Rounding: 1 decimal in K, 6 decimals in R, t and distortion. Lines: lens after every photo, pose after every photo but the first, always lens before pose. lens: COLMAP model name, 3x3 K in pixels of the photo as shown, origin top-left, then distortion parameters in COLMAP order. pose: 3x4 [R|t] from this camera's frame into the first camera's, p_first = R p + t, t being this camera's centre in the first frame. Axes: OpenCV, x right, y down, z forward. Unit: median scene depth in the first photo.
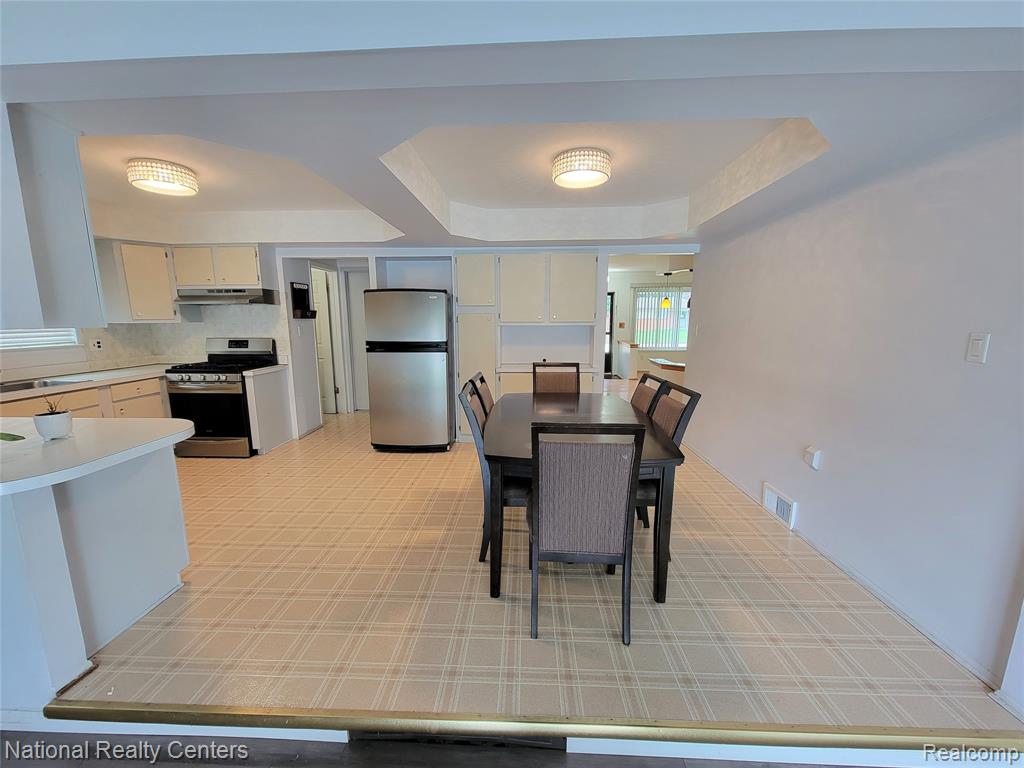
lens RADIAL K [[417.0, 0, 512.4], [0, 417.0, 391.9], [0, 0, 1]] dist [-0.008425, 0.000766]
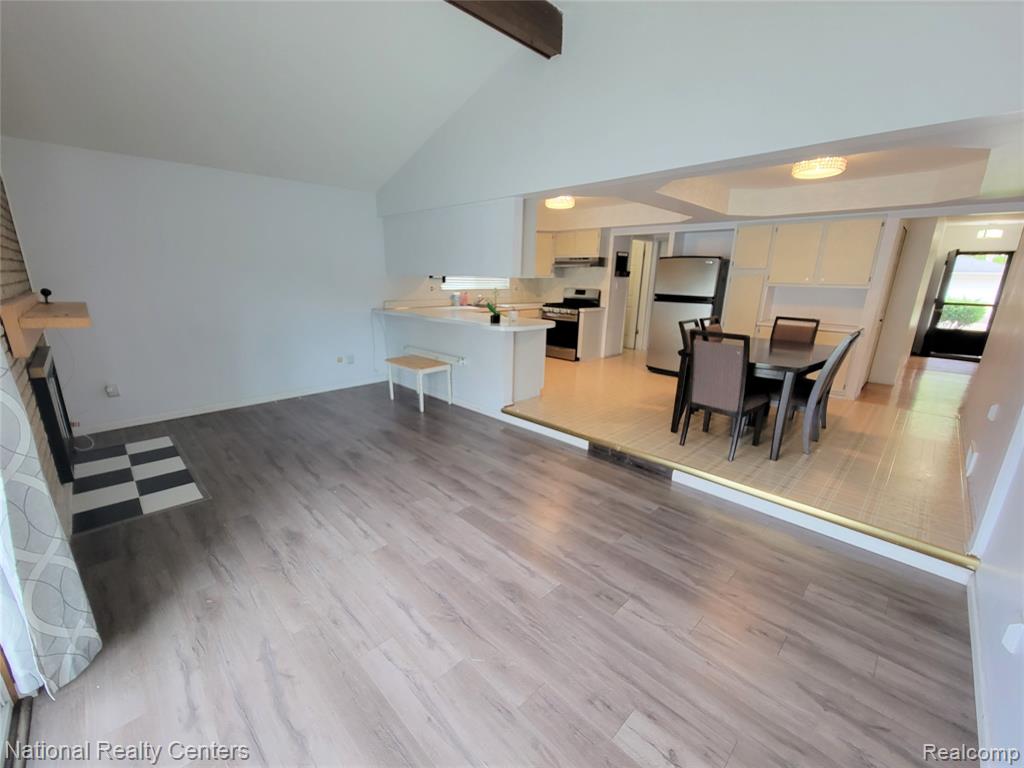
lens RADIAL K [[417.0, 0, 504.5], [0, 417.0, 392.4], [0, 0, 1]] dist [-0.008425, 0.000766]
pose [[0.722195, 0.200551, -0.661977, 0.288919], [-0.139246, 0.979604, 0.144866, 0.075427], [0.677529, -0.012444, 0.735391, -0.409574]]
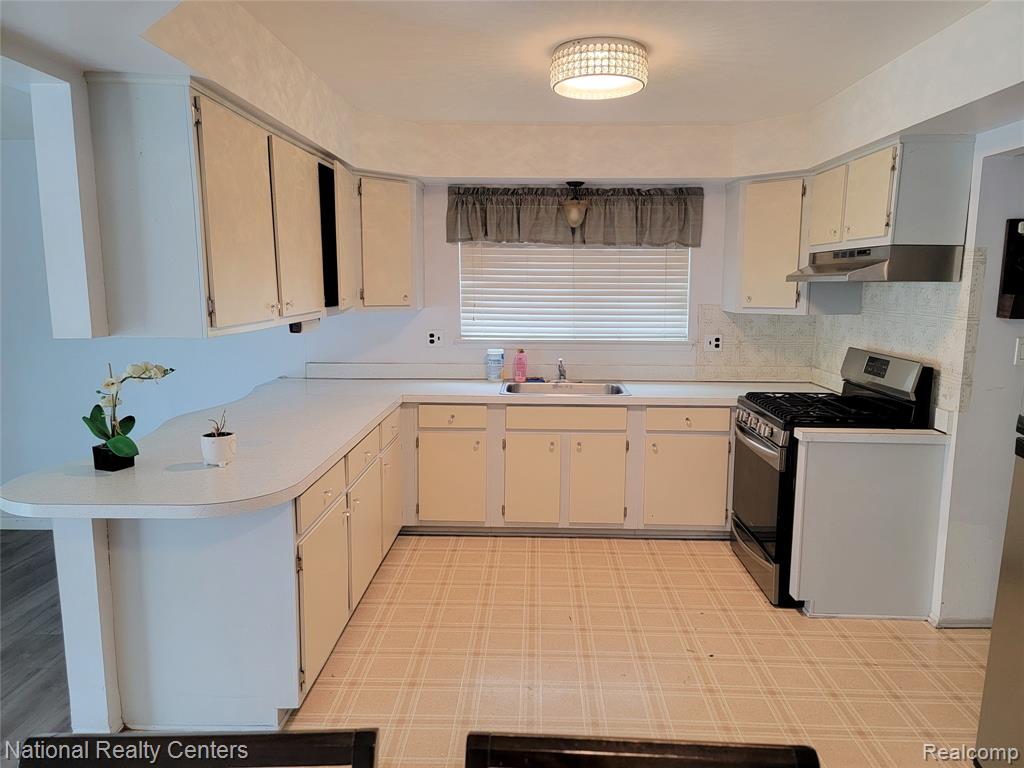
lens RADIAL K [[713.3, 0, 513.3], [0, 713.3, 390.9], [0, 0, 1]] dist [0.006900, 0.000773]
pose [[0.009660, 0.154910, -0.987881, 0.119915], [-0.178484, 0.972330, 0.150726, -0.145692], [0.983895, 0.174865, 0.037041, 0.624207]]
